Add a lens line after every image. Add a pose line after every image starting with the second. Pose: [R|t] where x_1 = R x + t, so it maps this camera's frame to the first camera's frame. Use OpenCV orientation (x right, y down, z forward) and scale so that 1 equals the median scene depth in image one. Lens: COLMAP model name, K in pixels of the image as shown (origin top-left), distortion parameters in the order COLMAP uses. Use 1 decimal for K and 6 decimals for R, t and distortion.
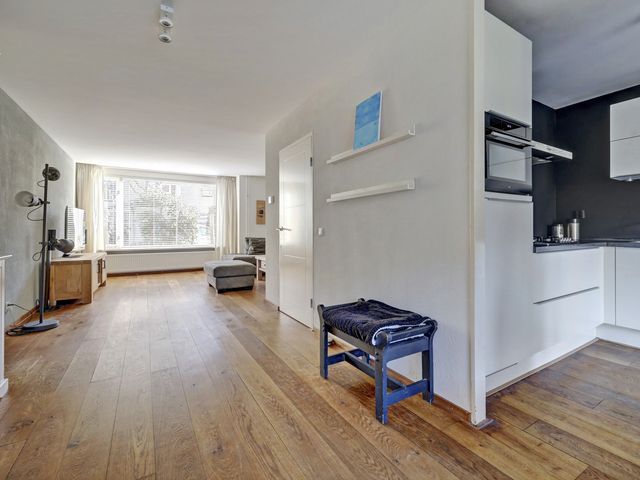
lens RADIAL K [[297.6, 0, 325.6], [0, 297.6, 230.9], [0, 0, 1]] dist [-0.000363, 0.000722]
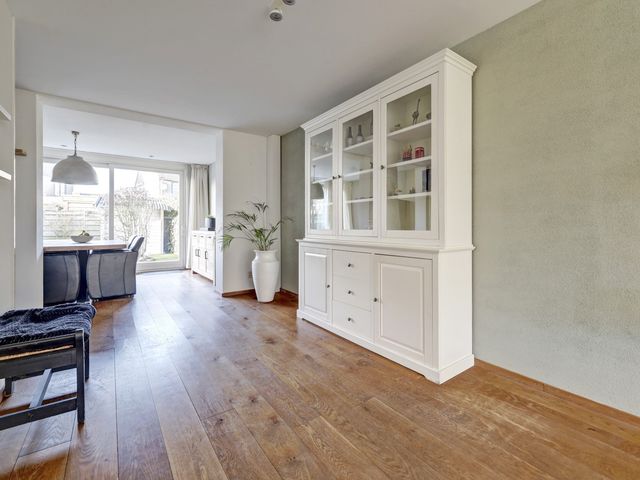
lens RADIAL K [[297.6, 0, 329.0], [0, 297.6, 228.3], [0, 0, 1]] dist [-0.000363, 0.000722]
pose [[-0.996401, 0.003084, -0.084714, -0.429186], [0.002836, 0.999991, 0.003048, 0.006727], [0.084722, 0.002797, -0.996401, 1.371794]]
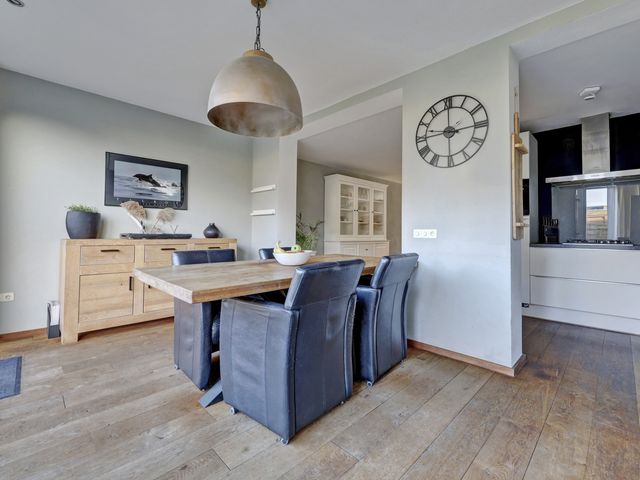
lens RADIAL K [[297.6, 0, 316.8], [0, 297.6, 229.1], [0, 0, 1]] dist [-0.000363, 0.000722]
pose [[0.226273, -0.006578, -0.974042, 1.677841], [-0.009597, 0.999914, -0.008982, -0.005190], [0.974017, 0.011380, 0.226191, -0.518273]]
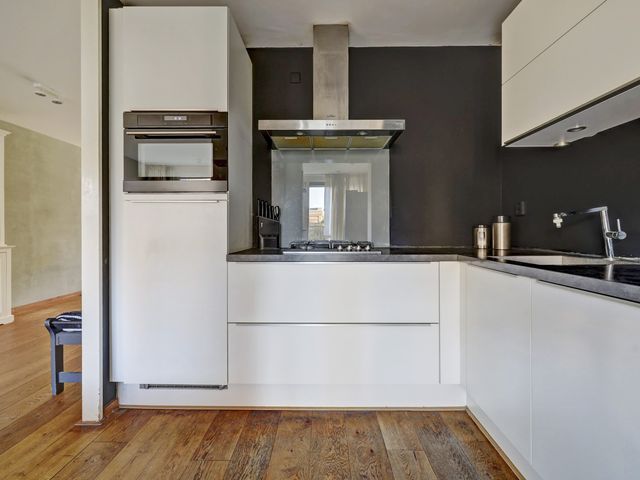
lens RADIAL K [[297.6, 0, 321.9], [0, 297.6, 232.1], [0, 0, 1]] dist [-0.000363, 0.000722]
pose [[0.847692, 0.005405, -0.530462, 1.053158], [-0.002753, 0.999979, 0.005791, -0.011268], [0.530482, -0.003449, 0.847689, 0.336115]]
